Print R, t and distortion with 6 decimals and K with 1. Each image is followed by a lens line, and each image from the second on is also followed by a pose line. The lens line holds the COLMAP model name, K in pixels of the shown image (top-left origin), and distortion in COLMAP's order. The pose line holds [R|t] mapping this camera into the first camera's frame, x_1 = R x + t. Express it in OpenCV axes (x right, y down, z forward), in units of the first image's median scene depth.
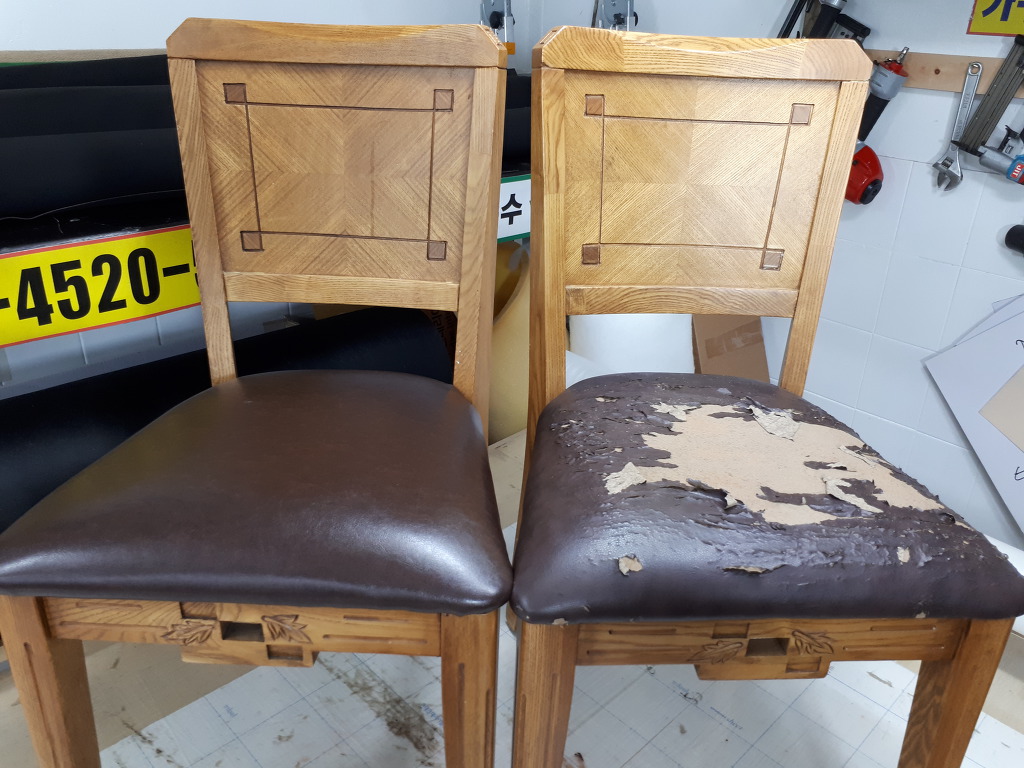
lens RADIAL K [[821.5, 0, 519.6], [0, 821.5, 393.2], [0, 0, 1]] dist [0.014192, -0.012062]
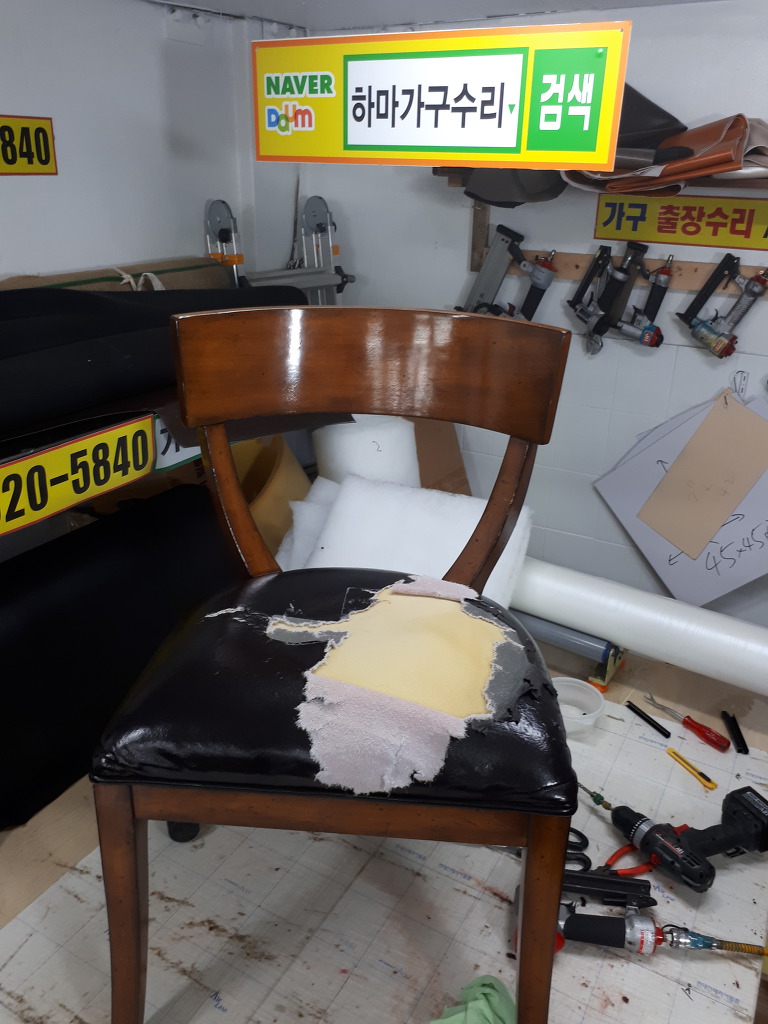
lens RADIAL K [[821.5, 0, 372.2], [0, 821.5, 515.4], [0, 0, 1]] dist [0.014192, -0.012062]
pose [[0.963943, -0.119641, 0.237695, -0.268753], [0.128733, 0.991411, -0.023047, -0.010234], [-0.232897, 0.052815, 0.971066, -0.285762]]
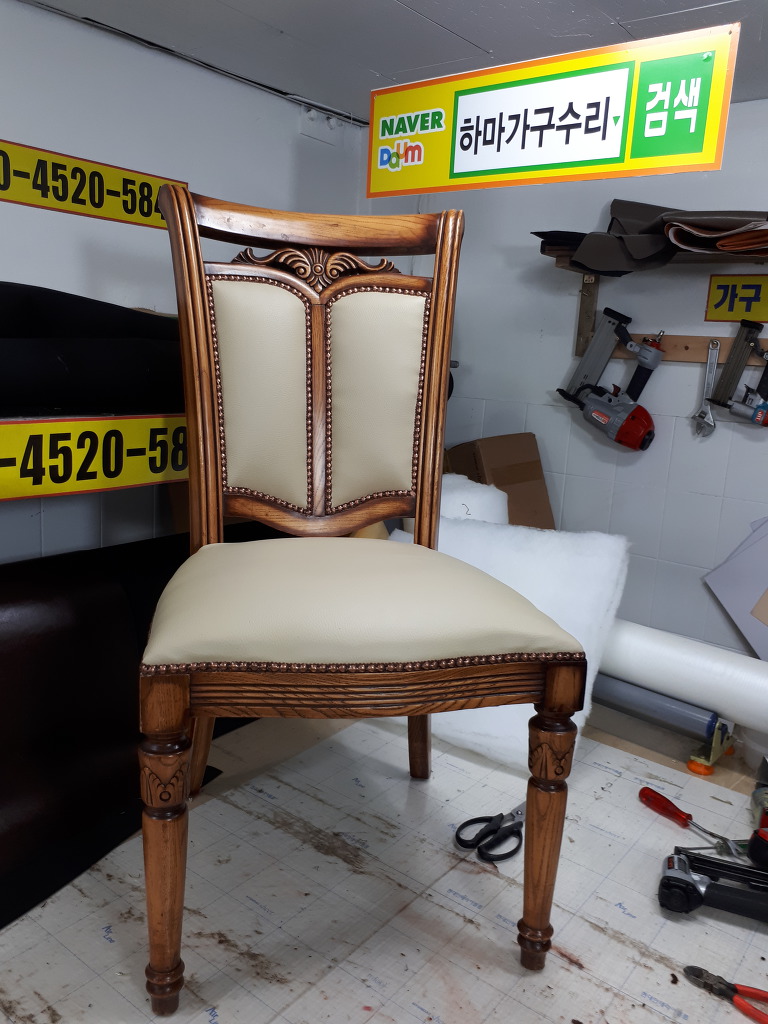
lens RADIAL K [[821.5, 0, 372.2], [0, 821.5, 515.4], [0, 0, 1]] dist [0.014192, -0.012062]
pose [[0.991973, -0.001498, 0.126445, -0.227329], [0.032020, 0.970317, -0.239707, 0.242298], [-0.122333, 0.241832, 0.962576, -0.181868]]
